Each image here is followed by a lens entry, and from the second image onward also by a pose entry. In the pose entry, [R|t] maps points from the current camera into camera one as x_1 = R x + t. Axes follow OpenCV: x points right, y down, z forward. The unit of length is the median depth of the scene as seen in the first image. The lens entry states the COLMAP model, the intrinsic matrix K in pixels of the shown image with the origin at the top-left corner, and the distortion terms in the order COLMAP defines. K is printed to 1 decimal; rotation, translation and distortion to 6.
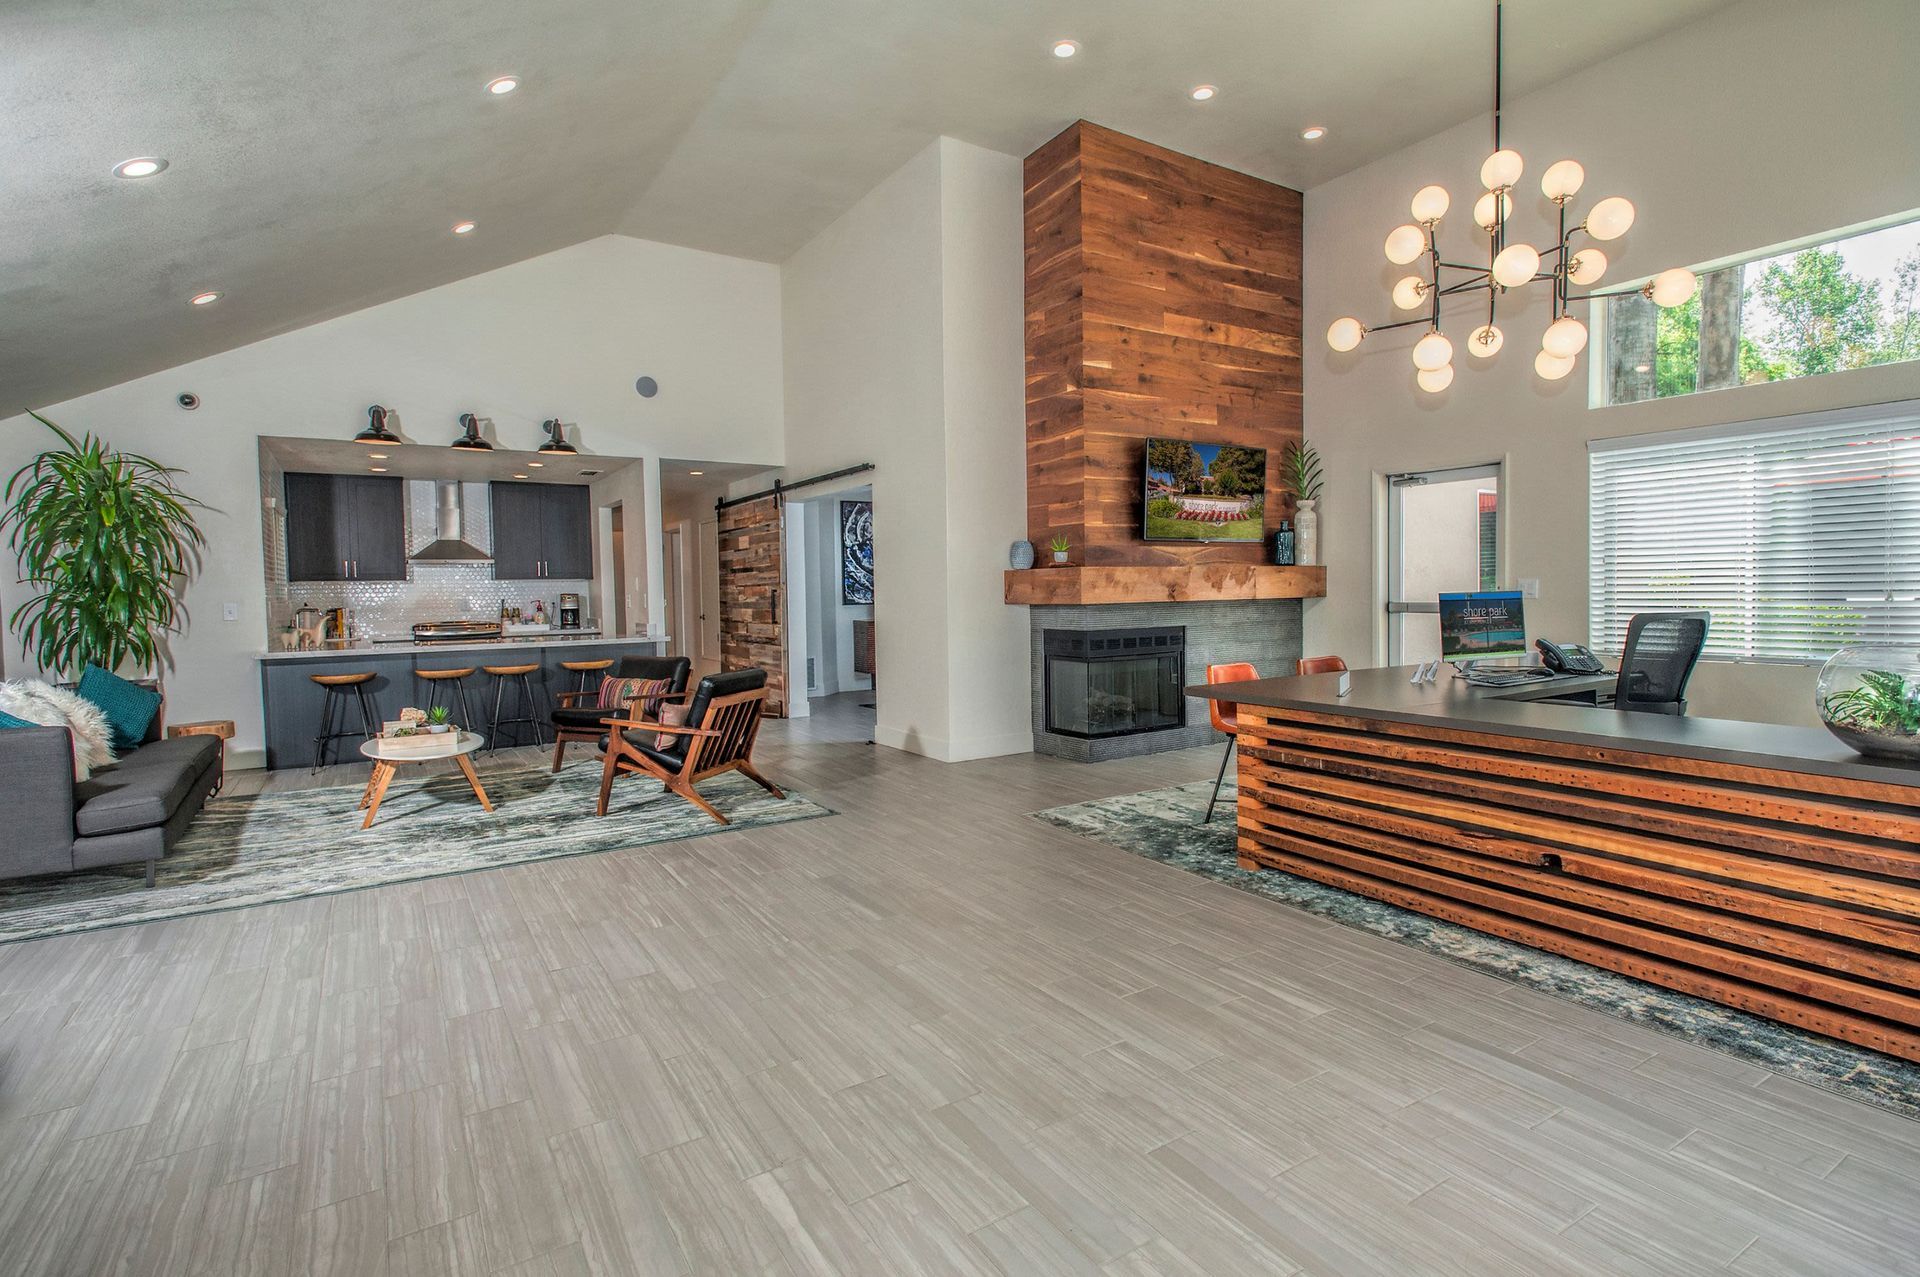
lens RADIAL K [[934.7, 0, 957.7], [0, 934.7, 624.5], [0, 0, 1]] dist [0.013863, 0.000104]
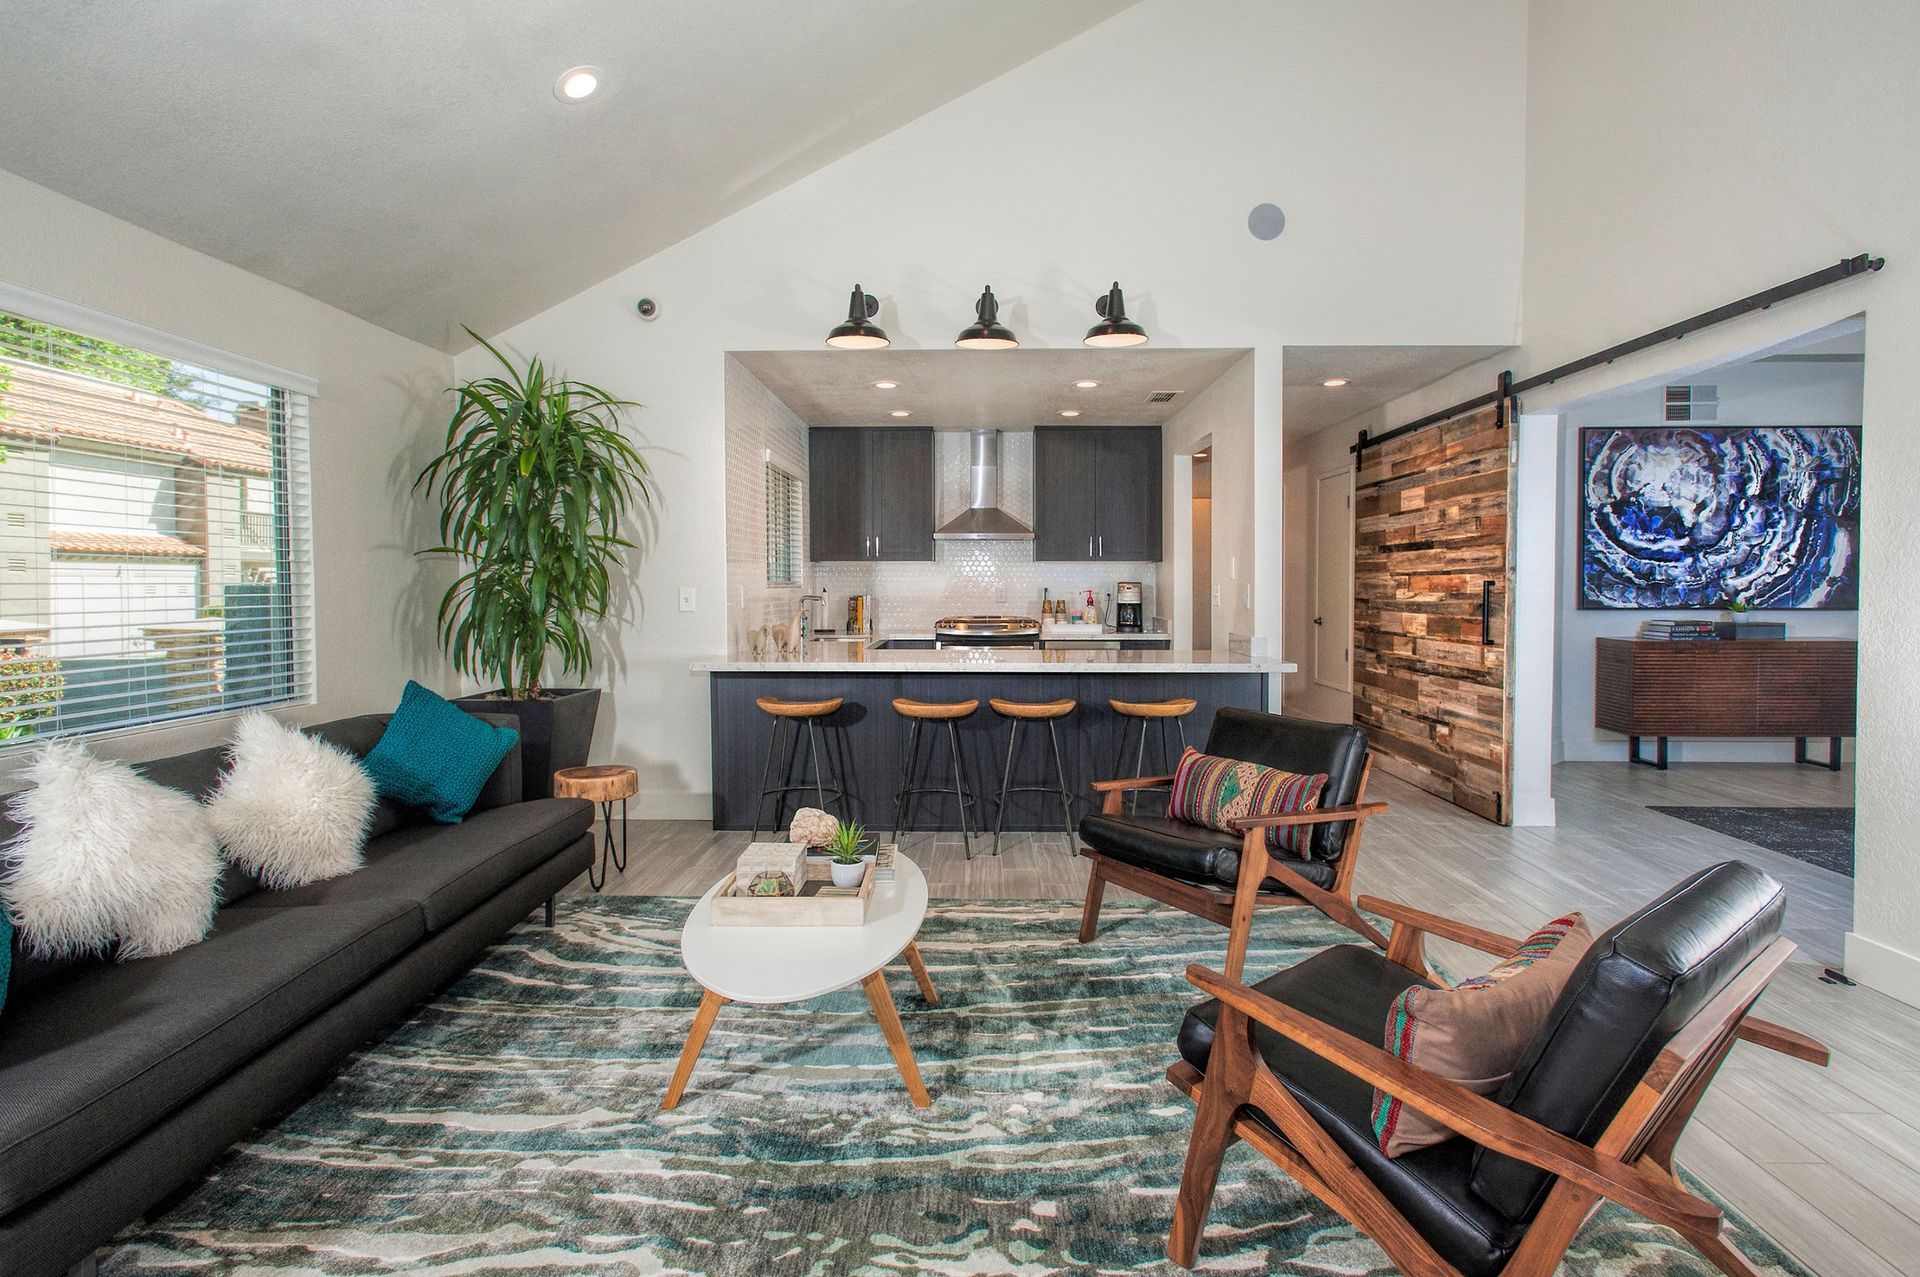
lens RADIAL K [[934.7, 0, 971.4], [0, 934.7, 586.1], [0, 0, 1]] dist [0.013863, 0.000104]
pose [[0.843344, 0.019983, -0.537002, -0.148093], [-0.036528, 0.999129, -0.020186, -0.012086], [0.536131, 0.036639, 0.843339, 0.369612]]
